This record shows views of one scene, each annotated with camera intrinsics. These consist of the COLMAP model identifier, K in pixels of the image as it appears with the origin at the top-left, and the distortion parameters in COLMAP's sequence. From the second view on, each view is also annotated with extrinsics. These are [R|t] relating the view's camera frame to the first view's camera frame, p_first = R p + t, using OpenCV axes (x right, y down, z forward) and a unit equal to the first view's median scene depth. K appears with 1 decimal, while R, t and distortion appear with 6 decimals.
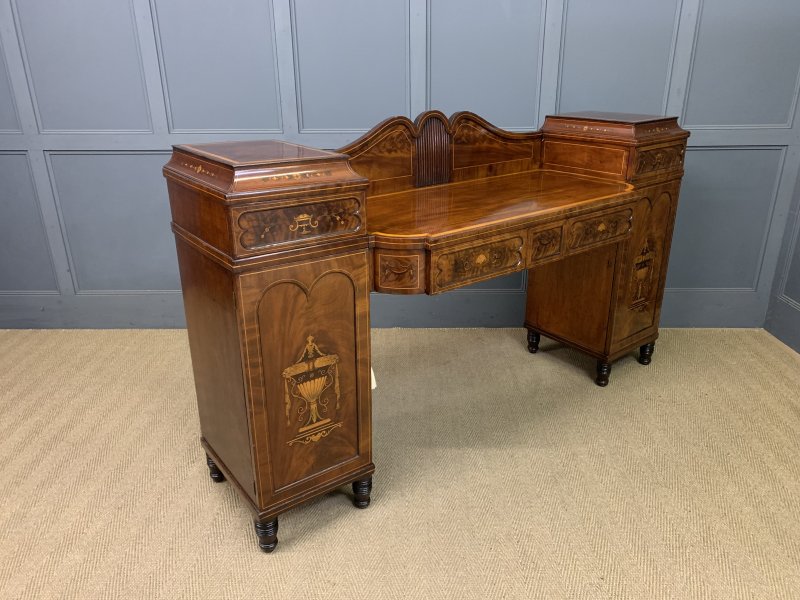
lens RADIAL K [[621.2, 0, 400.9], [0, 621.2, 292.5], [0, 0, 1]] dist [0.038775, -0.040659]
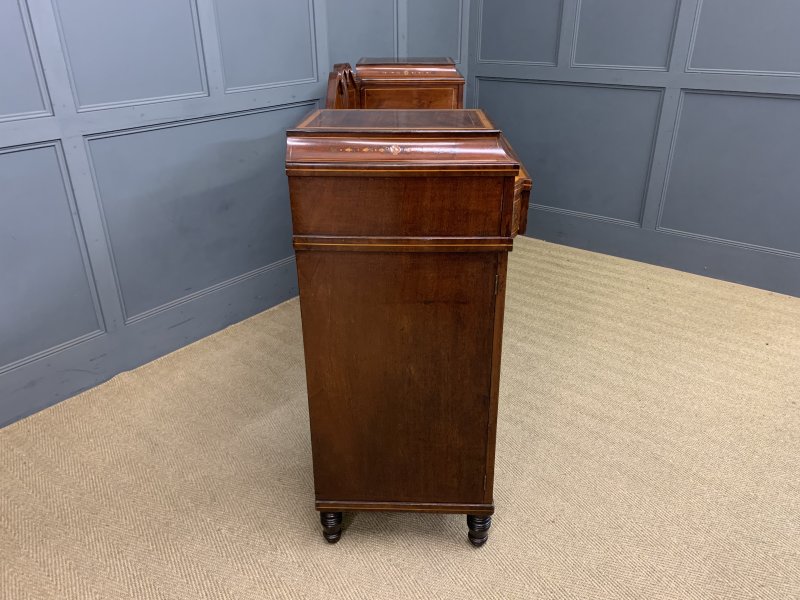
lens RADIAL K [[621.2, 0, 400.9], [0, 621.2, 301.4], [0, 0, 1]] dist [0.038775, -0.040659]
pose [[0.615238, -0.339178, 0.711647, -0.858862], [0.278196, 0.938048, 0.206574, -0.164572], [-0.737624, 0.070885, 0.671480, 0.438349]]
